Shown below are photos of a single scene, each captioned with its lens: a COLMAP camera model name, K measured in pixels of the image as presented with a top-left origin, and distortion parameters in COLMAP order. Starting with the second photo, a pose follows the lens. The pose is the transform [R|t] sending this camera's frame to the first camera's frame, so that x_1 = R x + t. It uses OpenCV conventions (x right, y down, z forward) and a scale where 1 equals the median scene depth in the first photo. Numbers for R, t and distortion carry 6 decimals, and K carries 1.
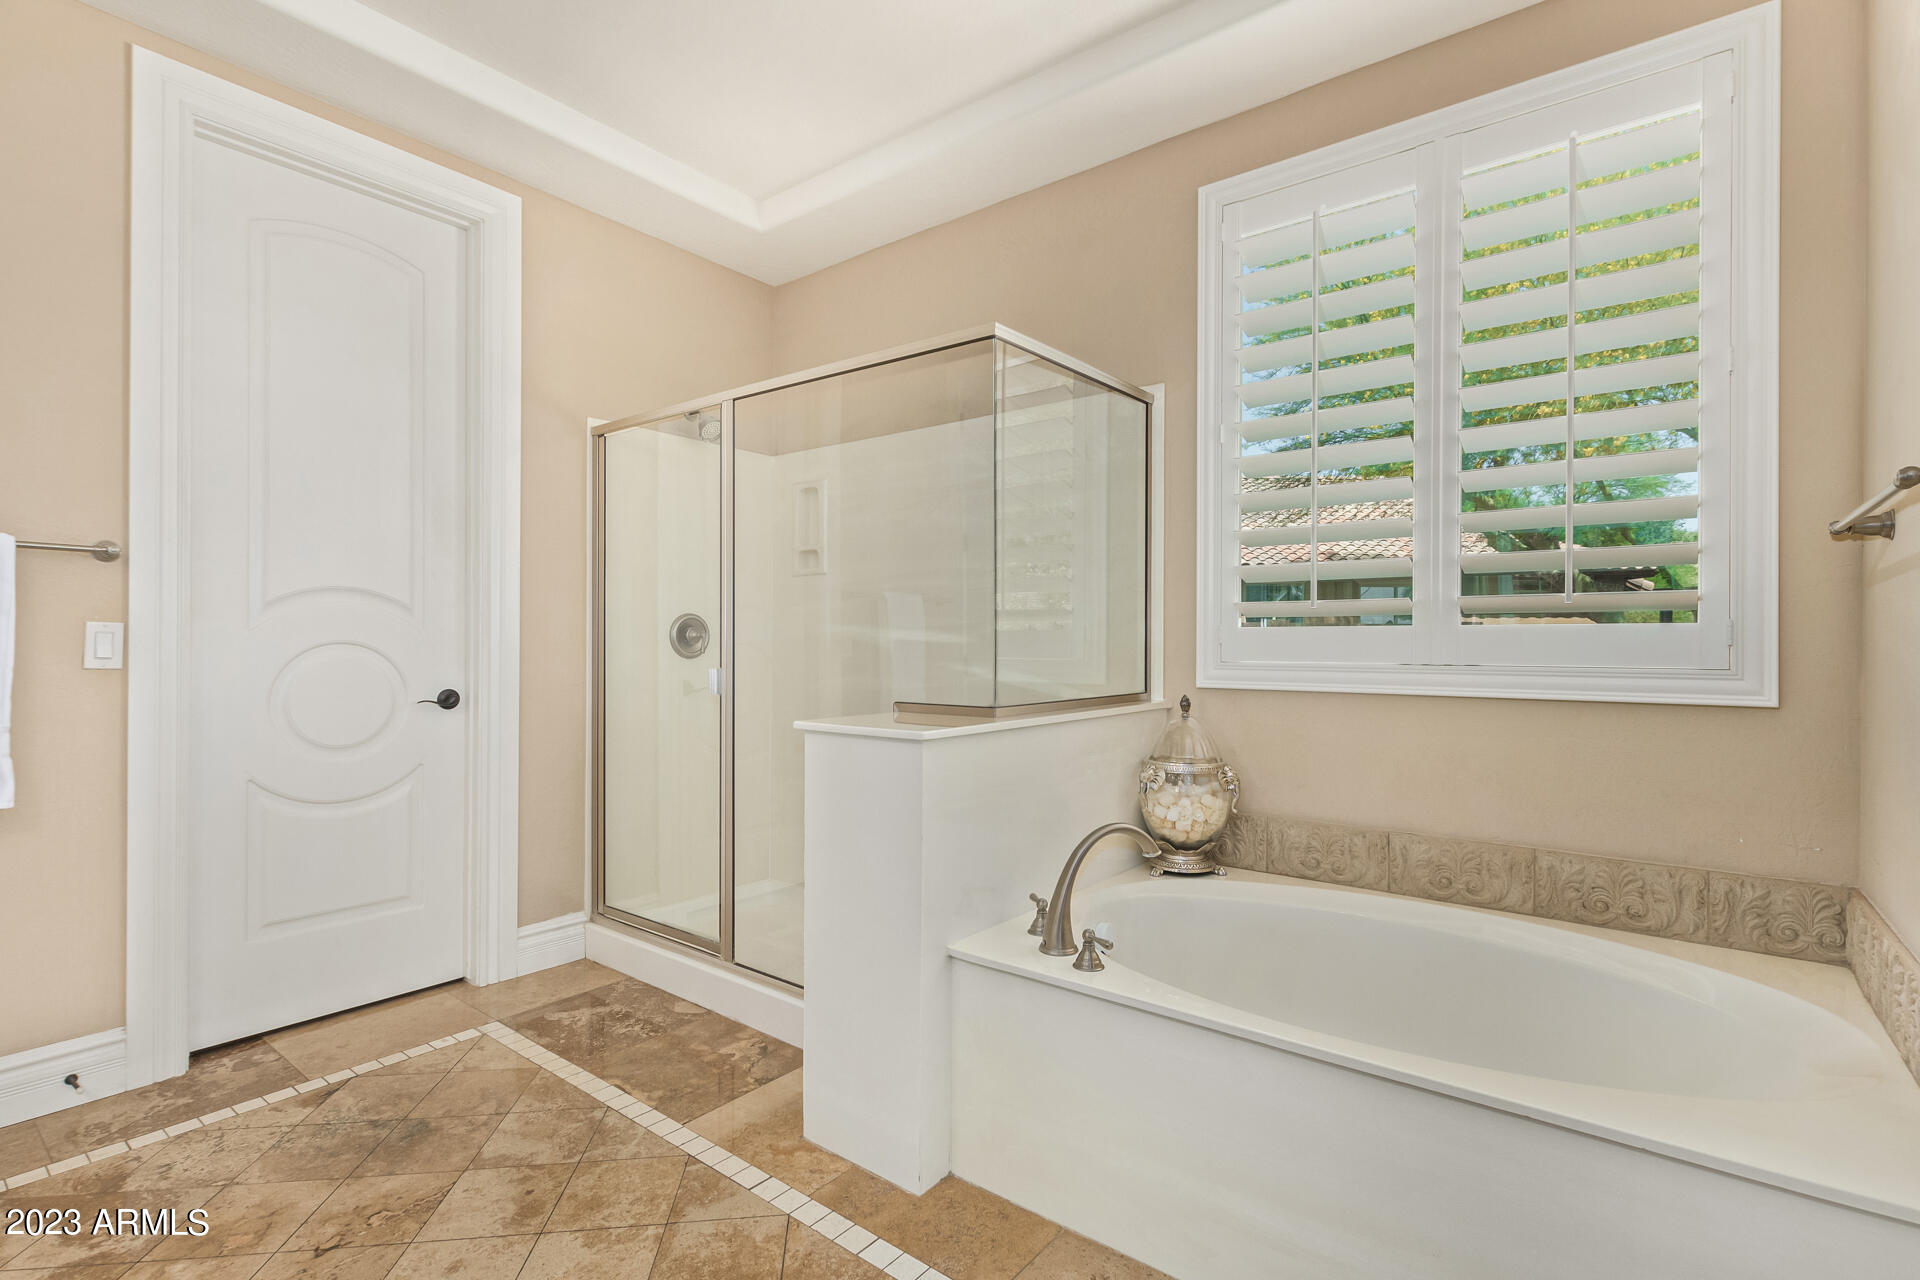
lens RADIAL K [[919.4, 0, 967.1], [0, 919.4, 639.0], [0, 0, 1]] dist [0.011539, -0.001072]
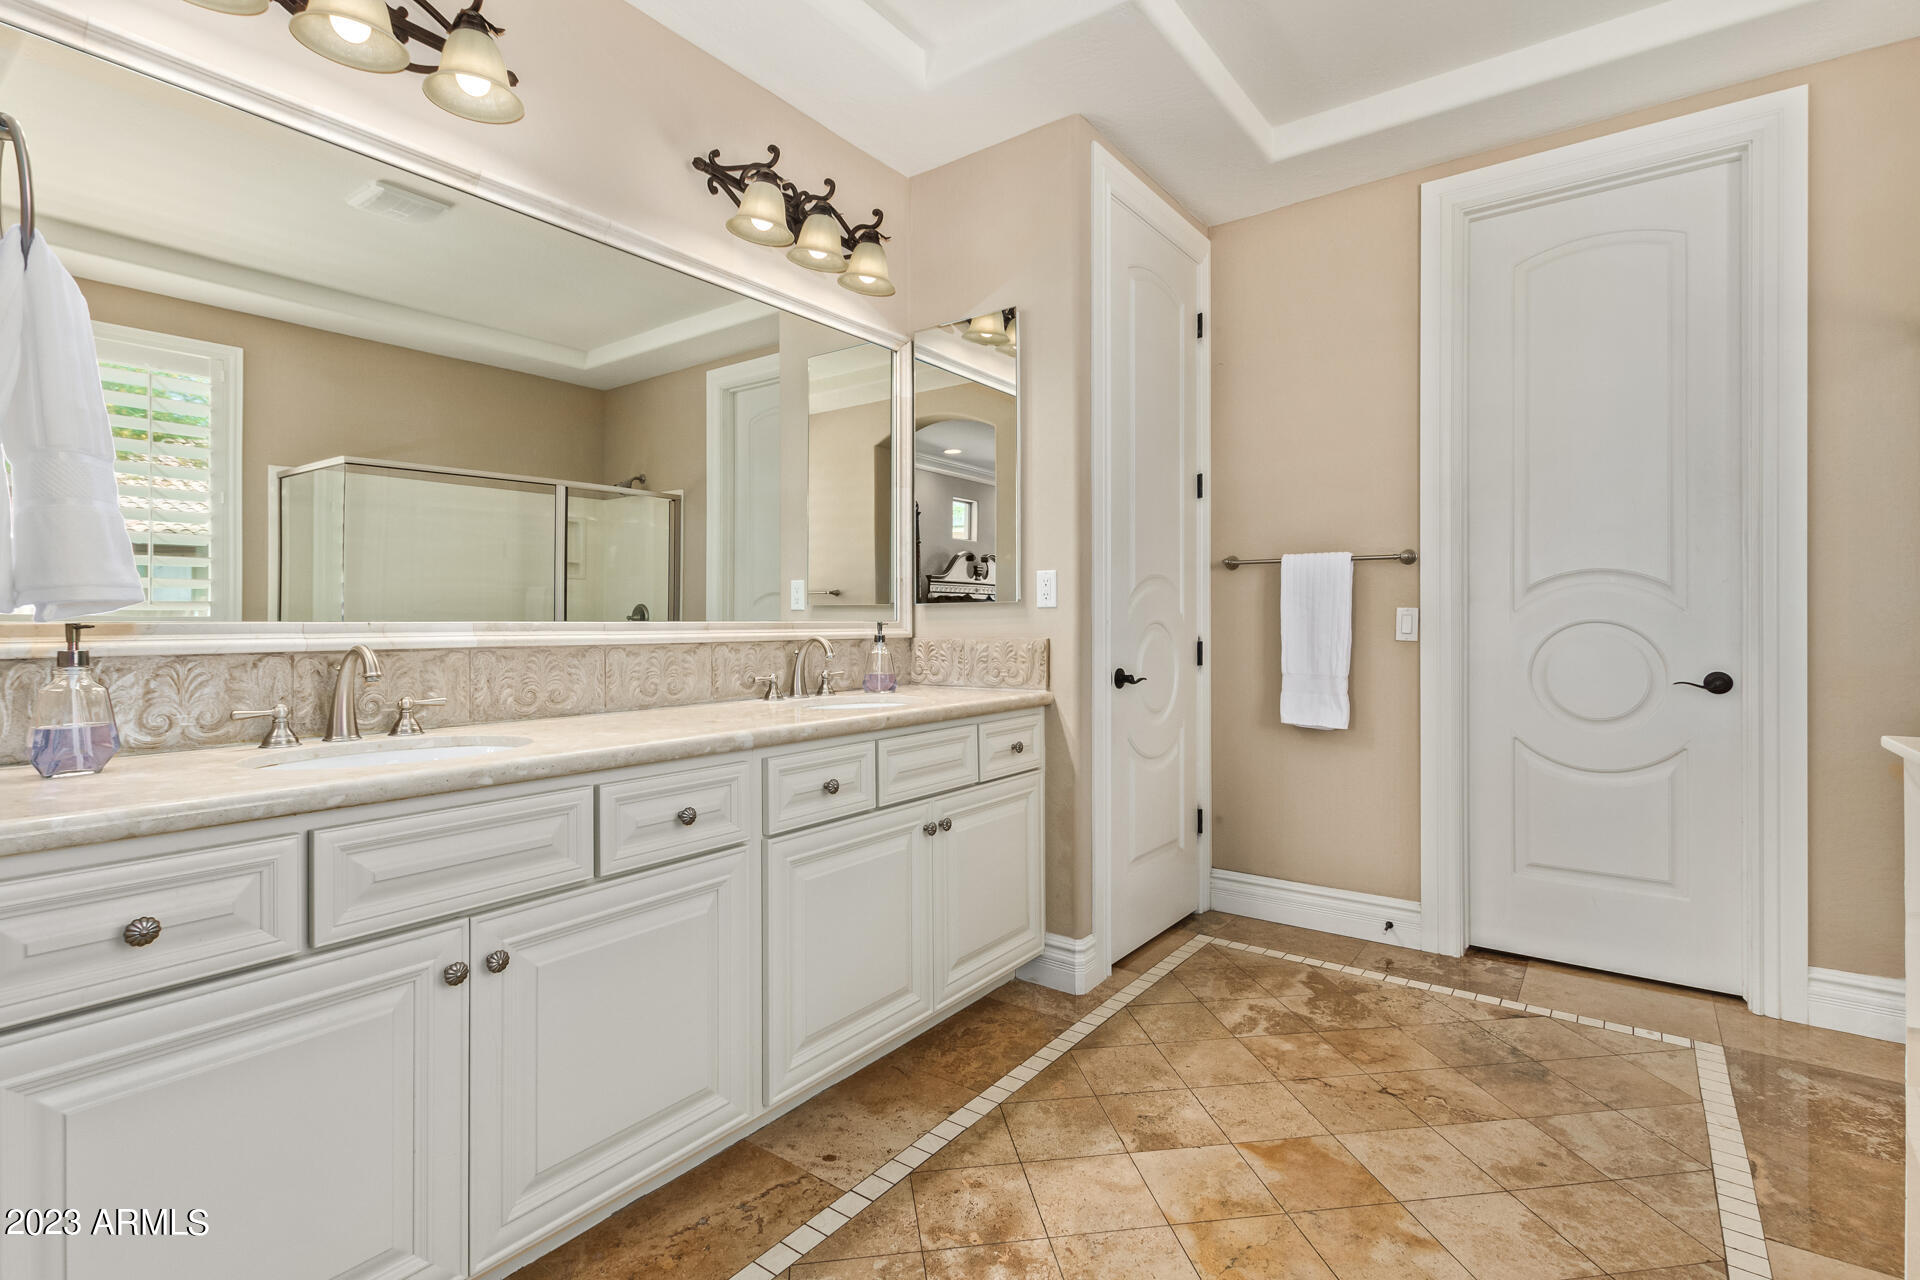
lens RADIAL K [[942.4, 0, 956.4], [0, 942.4, 615.2], [0, 0, 1]] dist [0.014941, 0.000436]
pose [[0.010973, -0.012832, -0.999857, 0.496254], [0.003684, 0.999911, -0.012792, 0.009459], [0.999933, -0.003543, 0.011019, 0.310108]]
